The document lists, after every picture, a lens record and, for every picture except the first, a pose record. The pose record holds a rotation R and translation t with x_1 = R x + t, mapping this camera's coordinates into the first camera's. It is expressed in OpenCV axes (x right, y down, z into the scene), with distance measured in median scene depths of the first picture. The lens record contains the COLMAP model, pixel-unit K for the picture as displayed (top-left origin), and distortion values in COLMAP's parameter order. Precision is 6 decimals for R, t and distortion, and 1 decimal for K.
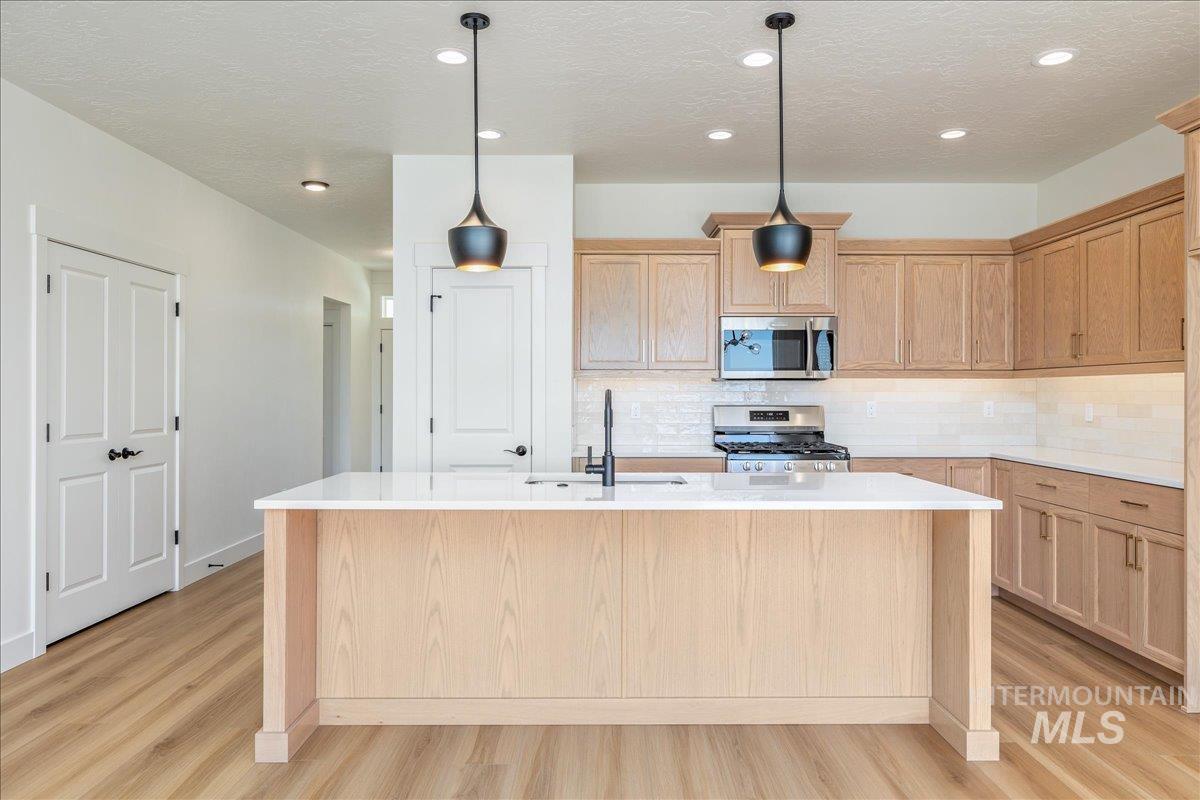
lens RADIAL K [[804.5, 0, 601.9], [0, 804.5, 391.8], [0, 0, 1]] dist [0.000242, -0.007000]
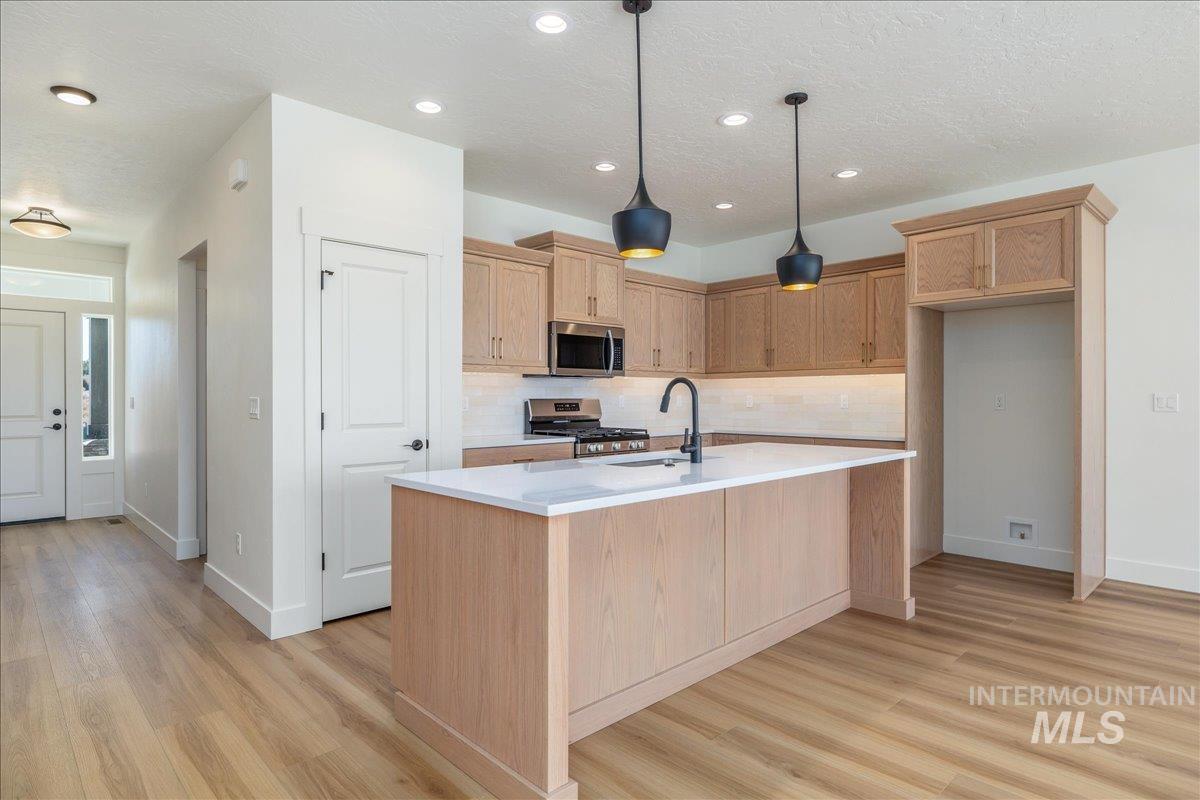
lens RADIAL K [[655.5, 0, 605.1], [0, 655.5, 399.3], [0, 0, 1]] dist [-0.003417, 0.005867]
pose [[0.723990, -0.004174, 0.689798, -0.473650], [0.002095, 0.999990, 0.003852, 0.016051], [-0.689807, -0.001344, 0.723992, 0.280415]]
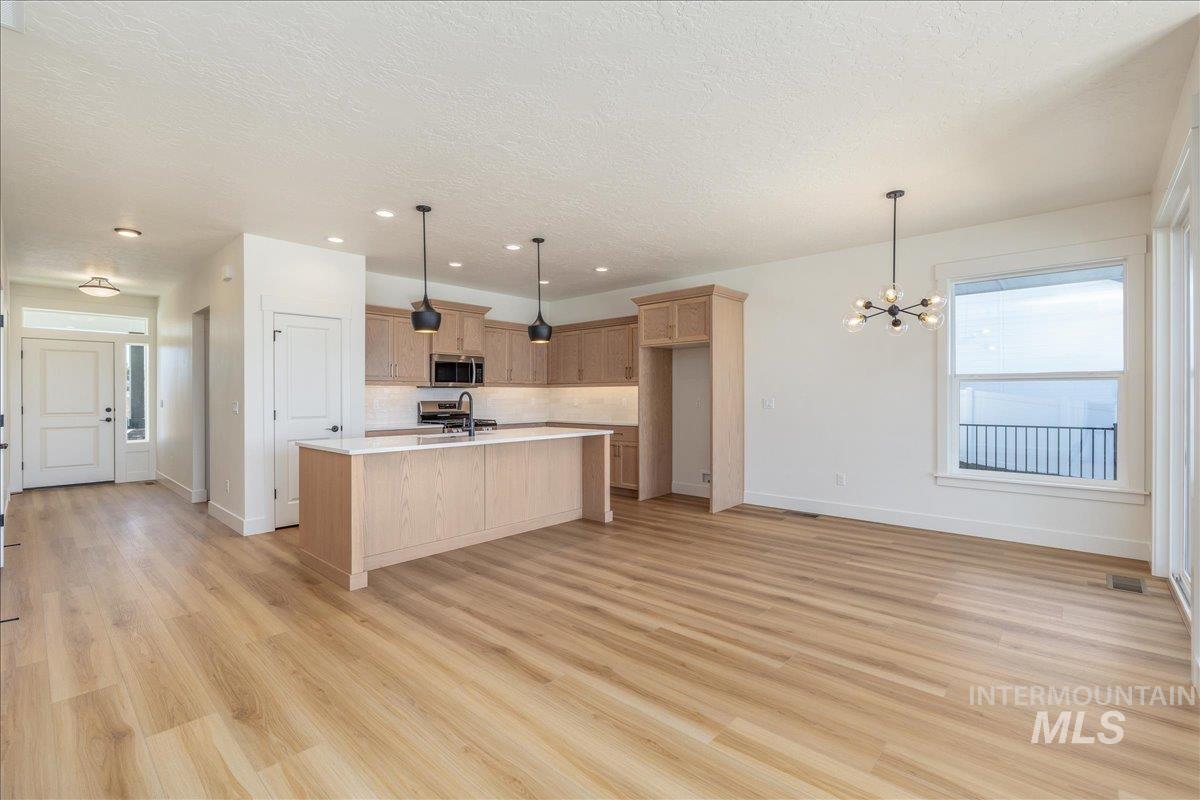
lens RADIAL K [[533.4, 0, 599.5], [0, 533.4, 399.4], [0, 0, 1]] dist [-0.000221, 0.001424]
pose [[0.678611, -0.007021, 0.734464, -0.535615], [0.002780, 0.999972, 0.006990, 0.006195], [-0.734493, -0.002702, 0.678611, -0.147926]]
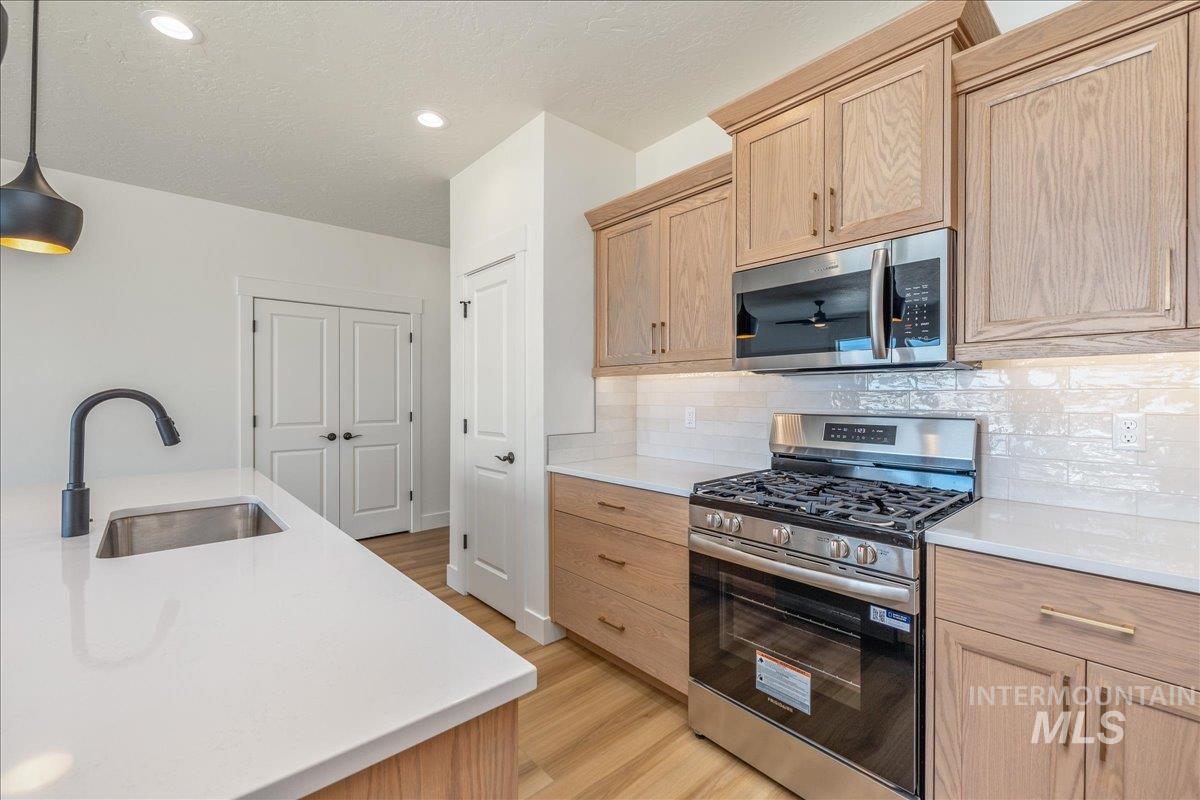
lens RADIAL K [[501.8, 0, 600.9], [0, 501.8, 396.7], [0, 0, 1]] dist [0.004536, -0.000498]
pose [[0.670708, 0.000452, -0.741721, 0.390357], [0.001678, 0.999996, 0.002127, 0.002798], [0.741719, -0.002671, 0.670705, 0.690938]]
